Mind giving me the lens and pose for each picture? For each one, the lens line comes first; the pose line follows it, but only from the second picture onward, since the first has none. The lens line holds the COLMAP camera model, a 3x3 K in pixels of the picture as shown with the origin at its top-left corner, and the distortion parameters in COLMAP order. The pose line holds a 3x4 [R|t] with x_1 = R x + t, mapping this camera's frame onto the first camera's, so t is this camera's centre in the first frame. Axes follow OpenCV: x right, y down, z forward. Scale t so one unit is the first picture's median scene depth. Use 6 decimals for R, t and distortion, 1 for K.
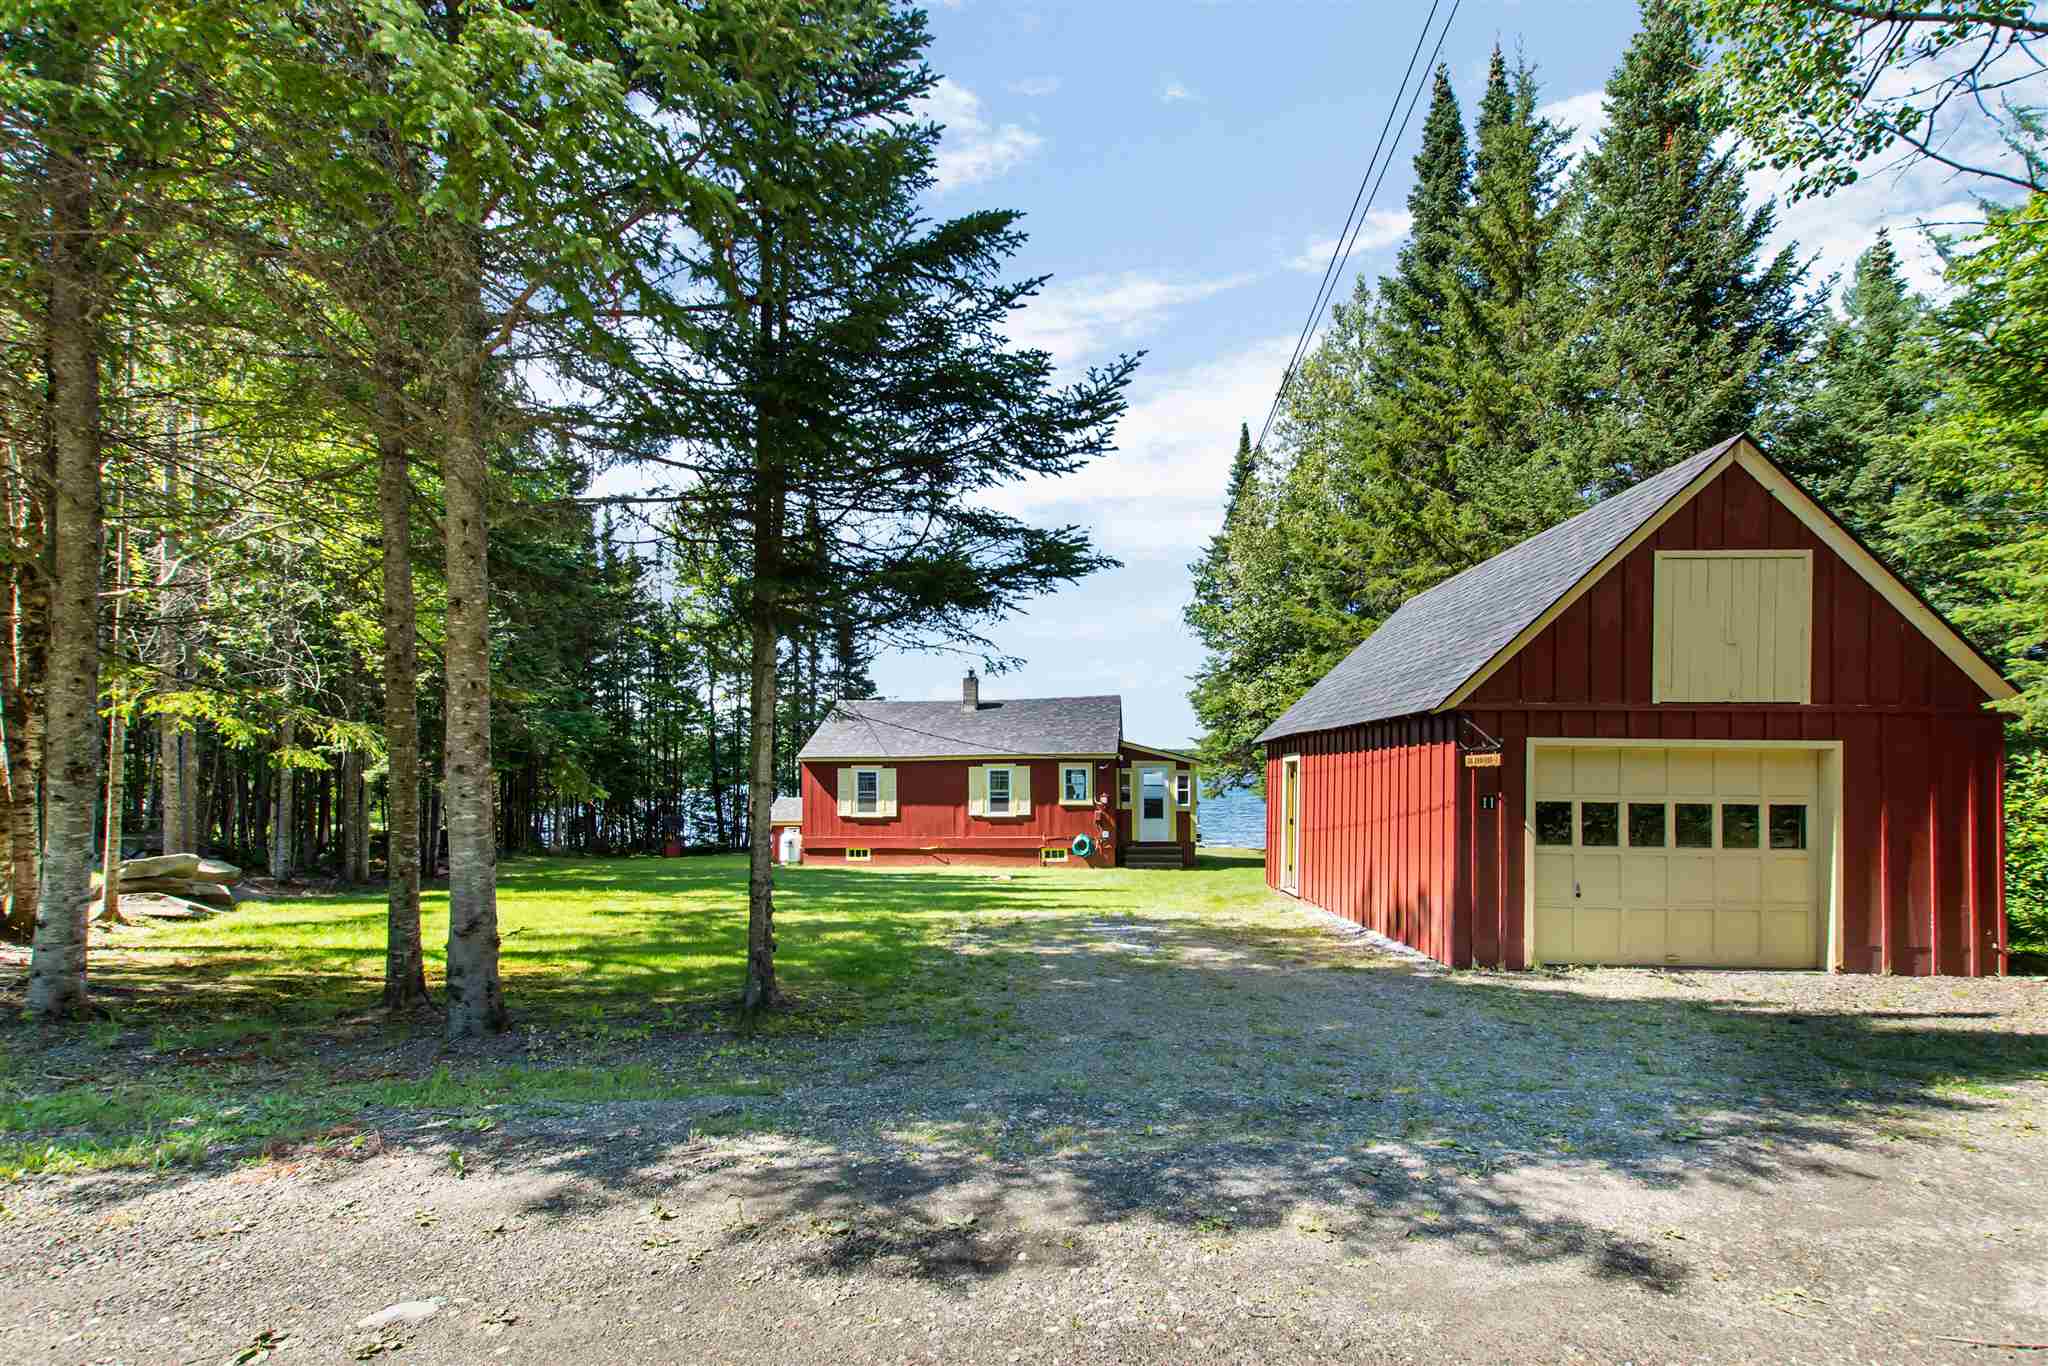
lens RADIAL K [[900.4, 0, 1017.7], [0, 900.4, 724.9], [0, 0, 1]] dist [-0.000522, -0.000058]
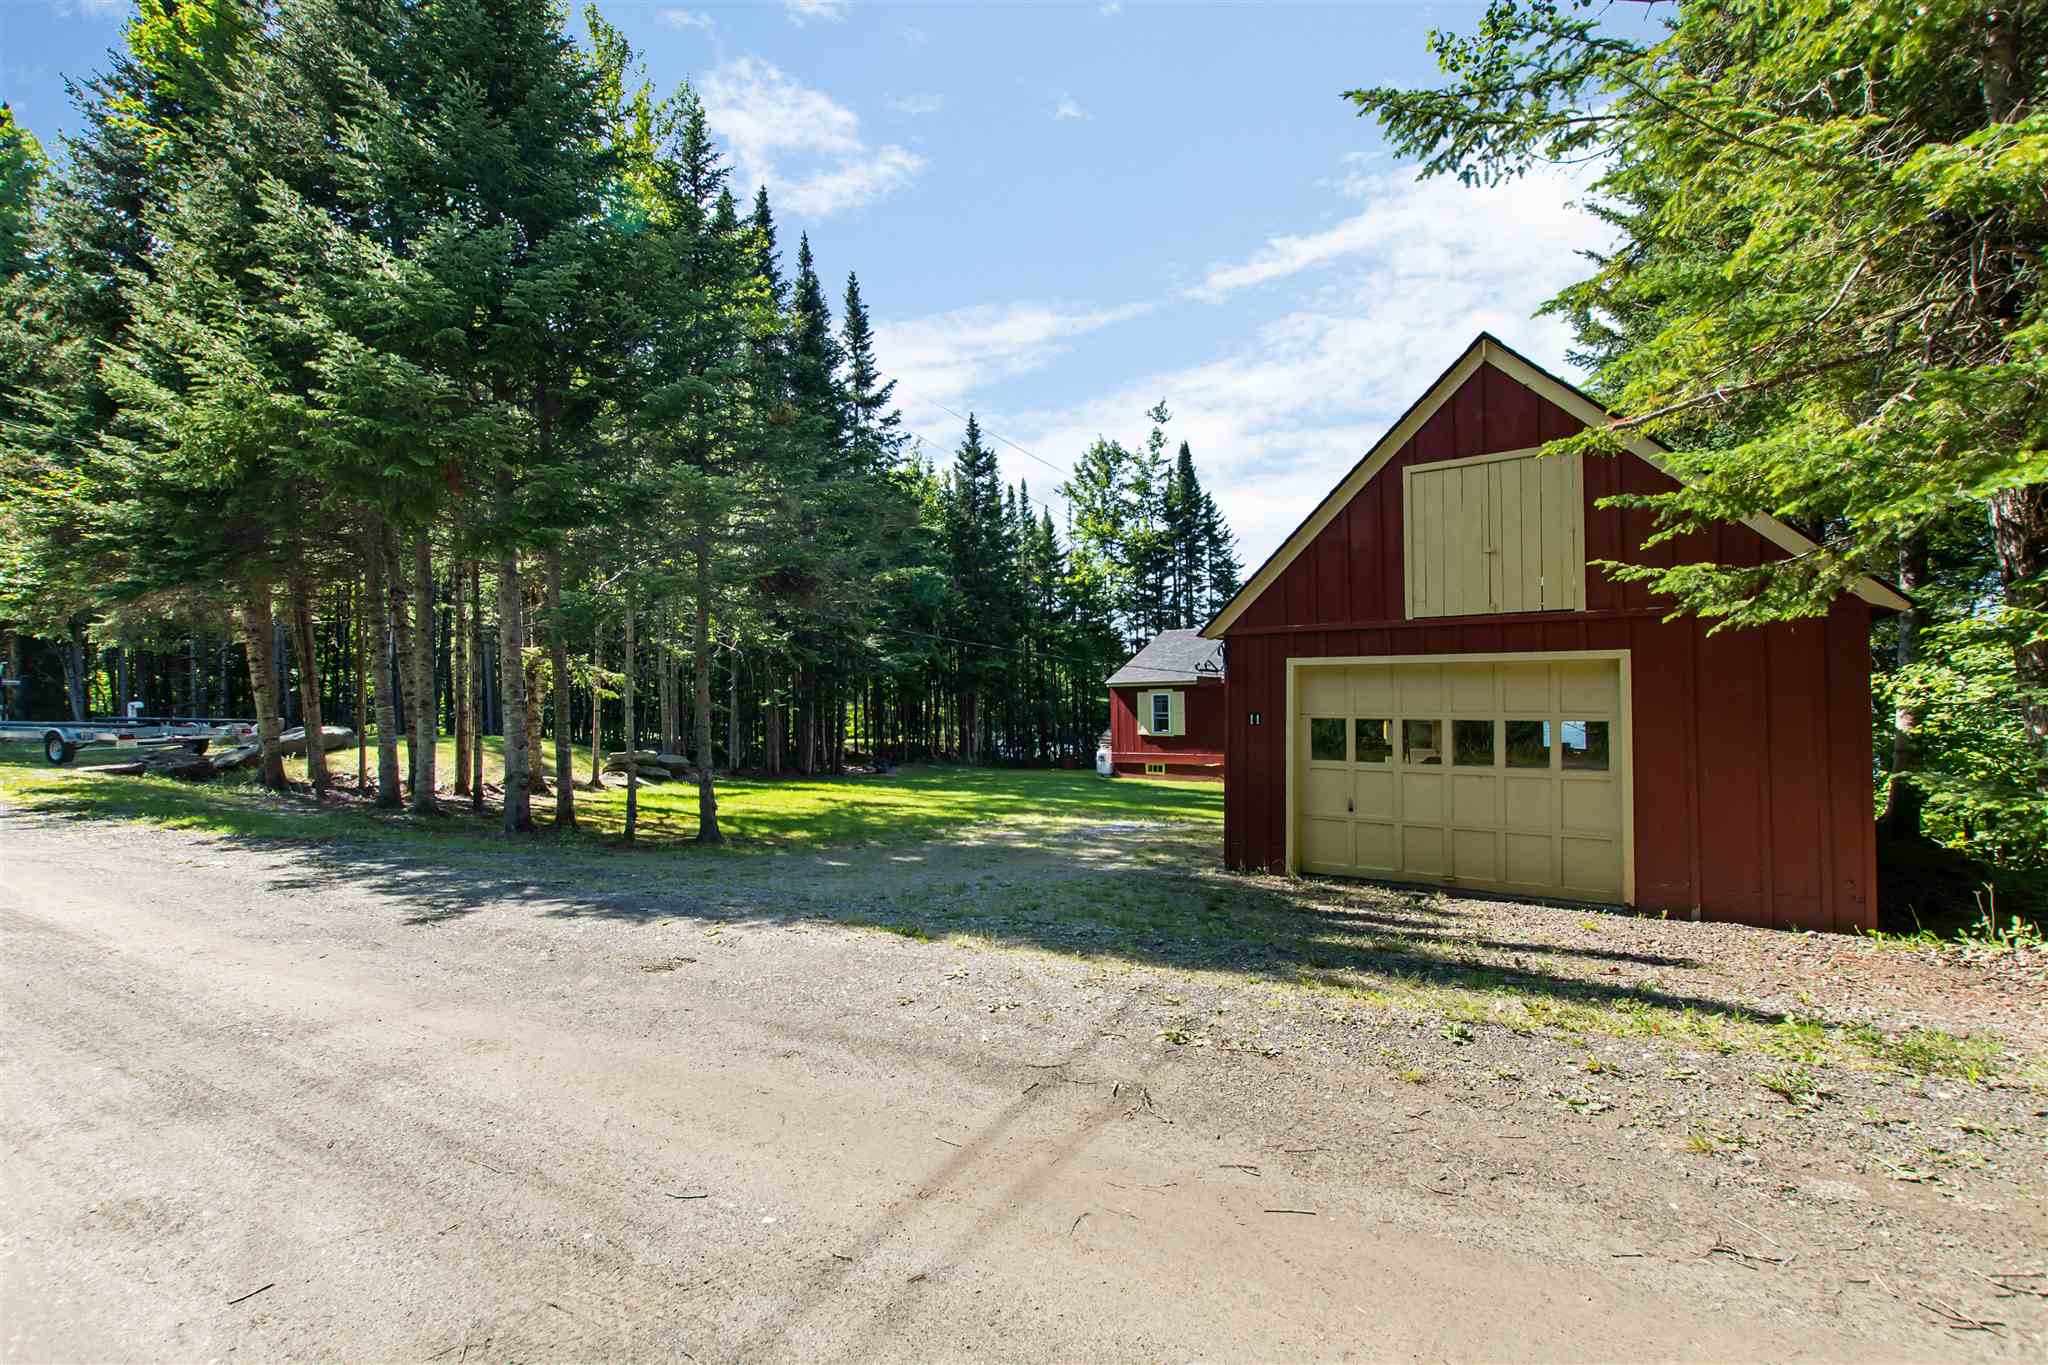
lens RADIAL K [[894.6, 0, 1024.0], [0, 894.6, 682.5], [0, 0, 1]] dist [0.001476, 0.000186]
pose [[0.860144, -0.021260, -0.509608, 0.834661], [0.040663, 0.998809, 0.026964, 0.001842], [0.508427, -0.043915, 0.859984, -0.077750]]
